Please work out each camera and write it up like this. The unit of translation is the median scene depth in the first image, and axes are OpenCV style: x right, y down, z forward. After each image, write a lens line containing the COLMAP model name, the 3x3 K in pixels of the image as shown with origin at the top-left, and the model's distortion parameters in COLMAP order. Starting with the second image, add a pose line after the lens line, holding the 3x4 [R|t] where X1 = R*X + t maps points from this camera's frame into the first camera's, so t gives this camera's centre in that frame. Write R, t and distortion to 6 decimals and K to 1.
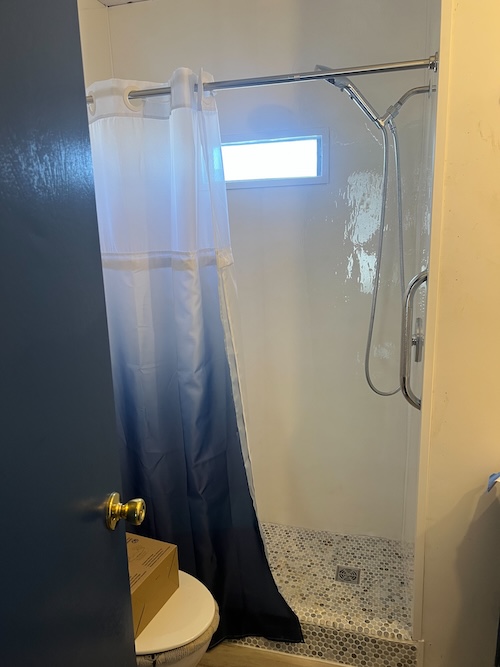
lens RADIAL K [[505.0, 0, 251.5], [0, 505.0, 333.0], [0, 0, 1]] dist [0.051296, -0.058868]
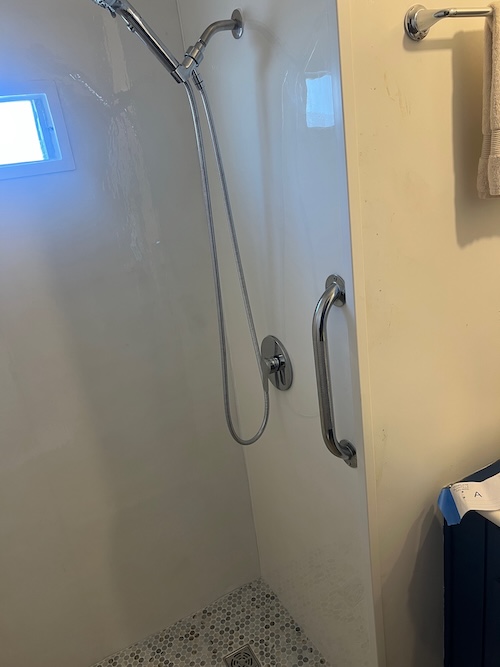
lens RADIAL K [[505.0, 0, 251.5], [0, 505.0, 333.0], [0, 0, 1]] dist [0.051296, -0.058868]
pose [[0.727296, -0.295630, 0.619390, -0.147687], [0.252222, 0.954452, 0.159391, -0.145027], [-0.638299, 0.040299, 0.768733, 0.373428]]
